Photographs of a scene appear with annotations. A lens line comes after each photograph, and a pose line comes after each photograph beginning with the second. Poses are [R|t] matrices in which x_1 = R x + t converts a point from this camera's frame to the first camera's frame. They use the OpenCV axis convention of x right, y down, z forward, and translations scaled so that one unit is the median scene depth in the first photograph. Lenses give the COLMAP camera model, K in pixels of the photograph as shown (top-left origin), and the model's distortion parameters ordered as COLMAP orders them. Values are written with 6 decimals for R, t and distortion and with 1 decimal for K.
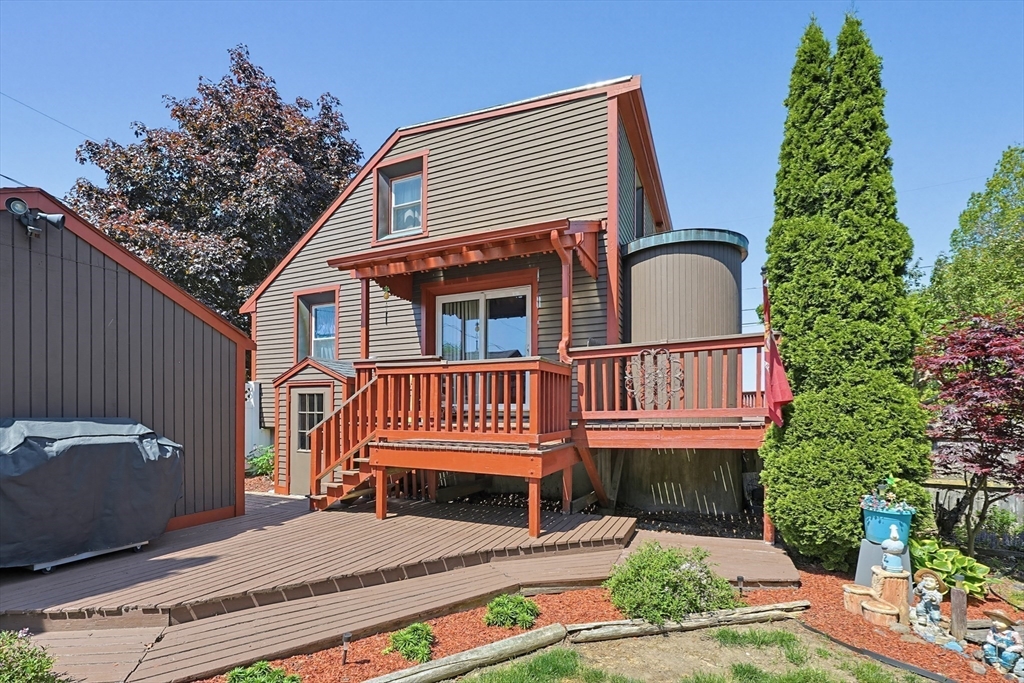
lens RADIAL K [[470.0, 0, 511.8], [0, 470.0, 416.3], [0, 0, 1]] dist [-0.001492, -0.000263]
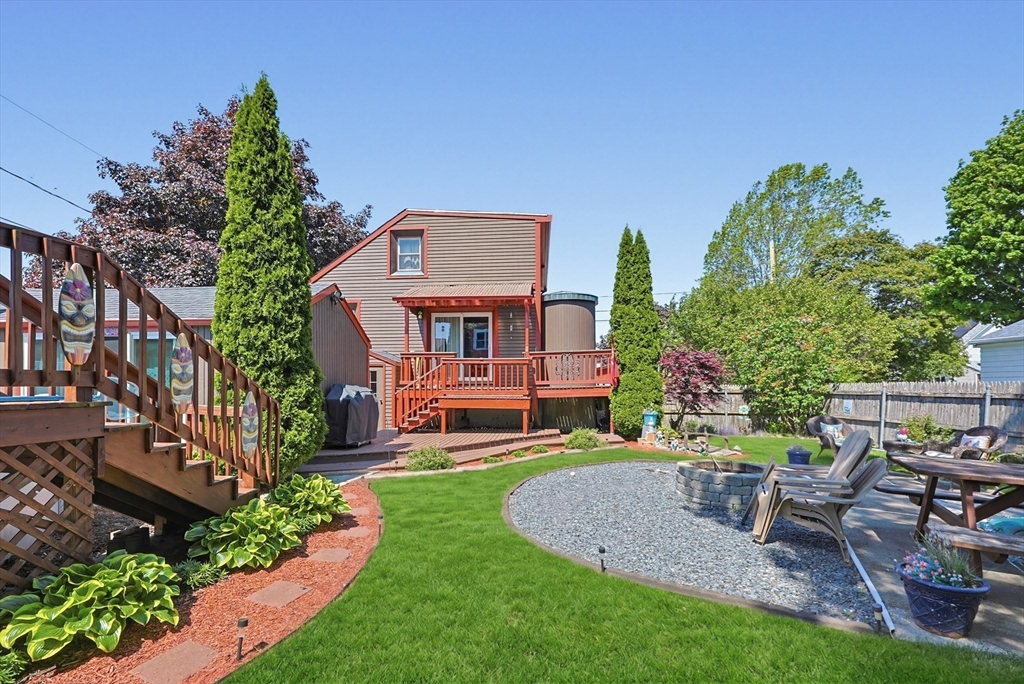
lens RADIAL K [[458.3, 0, 508.6], [0, 458.3, 390.7], [0, 0, 1]] dist [-0.002279, -0.000410]
pose [[0.944463, -0.008367, 0.328511, -0.529126], [0.006034, 0.999949, 0.008120, 0.012732], [-0.328562, -0.005687, 0.944465, -0.766301]]
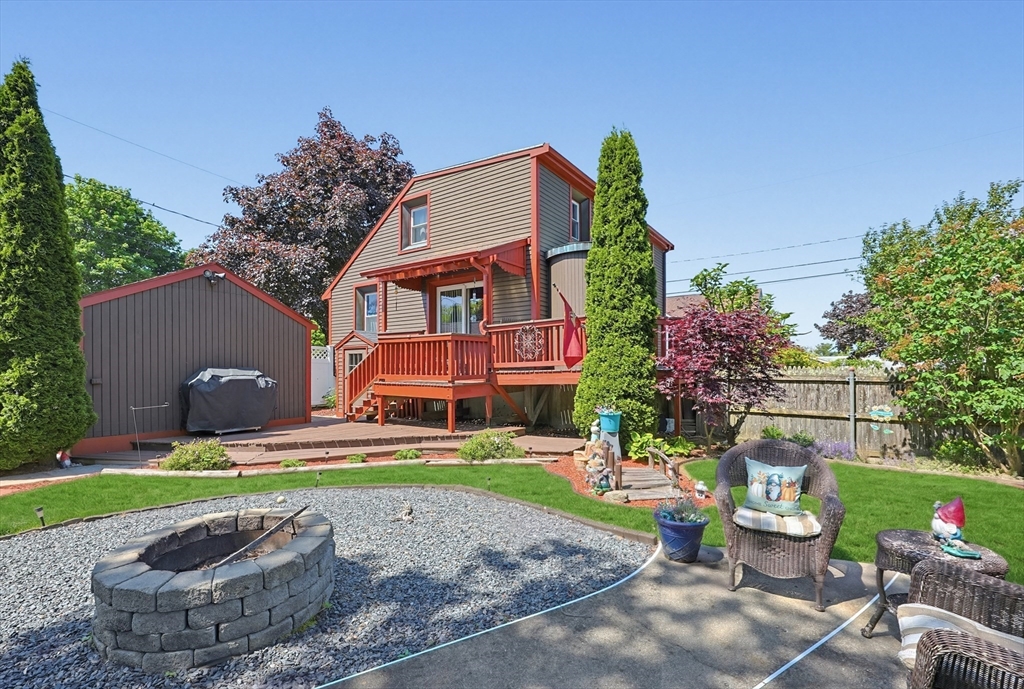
lens RADIAL K [[459.9, 0, 512.2], [0, 459.9, 369.9], [0, 0, 1]] dist [-0.001509, -0.000507]
pose [[0.983160, -0.005349, -0.182666, 0.409602], [0.004946, 0.999984, -0.002662, 0.014927], [0.182678, 0.001713, 0.983171, -0.471346]]
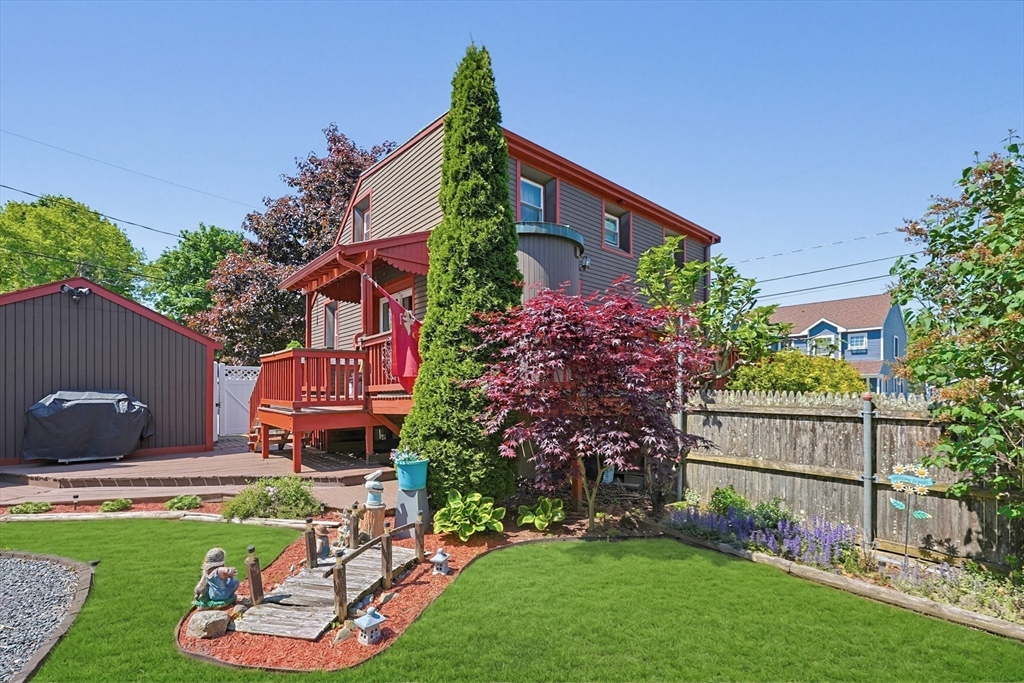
lens RADIAL K [[458.3, 0, 508.6], [0, 458.3, 390.2], [0, 0, 1]] dist [-0.002279, -0.000410]
pose [[0.907654, -0.003158, -0.419707, 0.830499], [0.000106, 0.999973, -0.007294, 0.009895], [0.419719, 0.006576, 0.907630, -0.007901]]
